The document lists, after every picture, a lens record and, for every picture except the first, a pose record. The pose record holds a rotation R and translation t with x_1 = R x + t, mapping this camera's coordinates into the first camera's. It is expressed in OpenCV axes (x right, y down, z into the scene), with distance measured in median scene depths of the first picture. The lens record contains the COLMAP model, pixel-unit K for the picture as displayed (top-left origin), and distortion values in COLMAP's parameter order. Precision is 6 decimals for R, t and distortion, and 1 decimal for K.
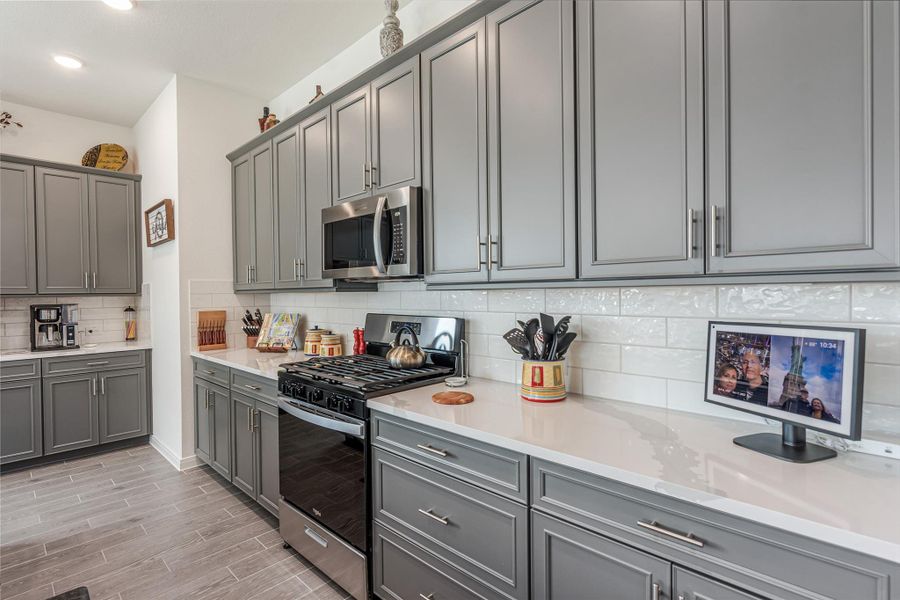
lens RADIAL K [[432.0, 0, 444.4], [0, 432.0, 297.0], [0, 0, 1]] dist [-0.000954, 0.000338]
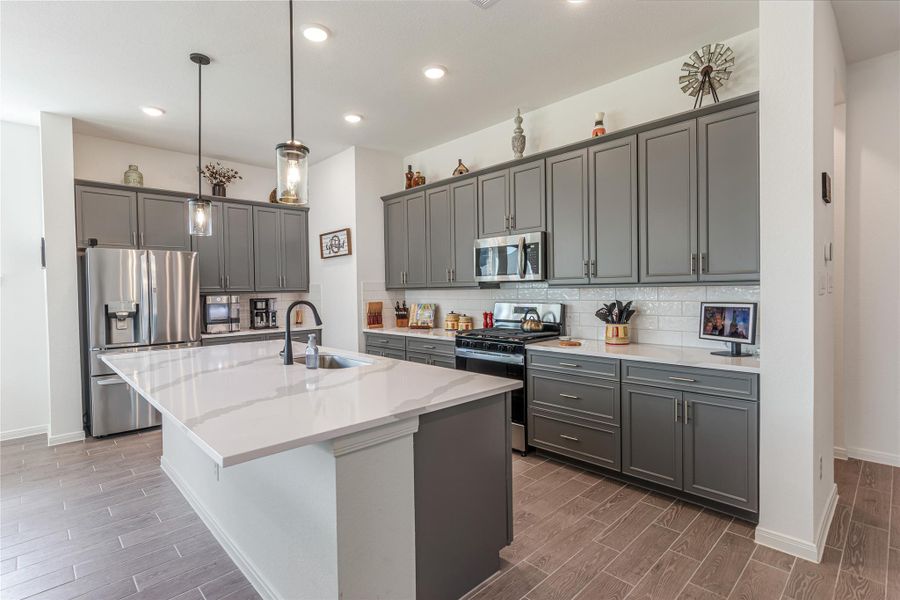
lens RADIAL K [[432.0, 0, 444.4], [0, 432.0, 297.0], [0, 0, 1]] dist [-0.000954, 0.000338]
pose [[0.999190, -0.003612, -0.040077, -0.416212], [0.003970, 0.999953, 0.008858, 0.003634], [0.040043, -0.009010, 0.999157, -0.858848]]
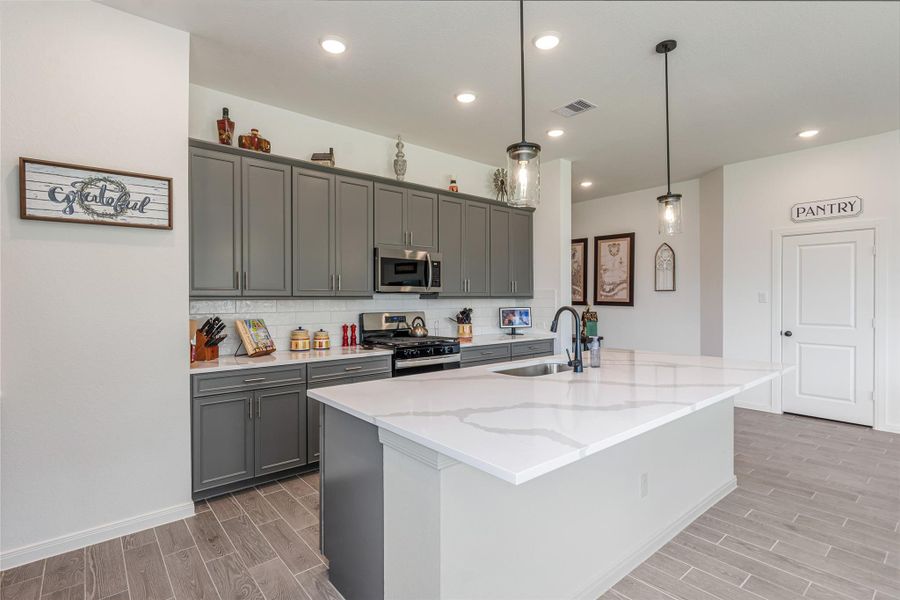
lens RADIAL K [[432.0, 0, 444.4], [0, 432.0, 297.0], [0, 0, 1]] dist [-0.000954, 0.000338]
pose [[0.112281, 0.015396, 0.993557, -2.321141], [0.012759, 0.999775, -0.016934, 0.012507], [-0.993595, 0.014578, 0.112059, 0.726163]]
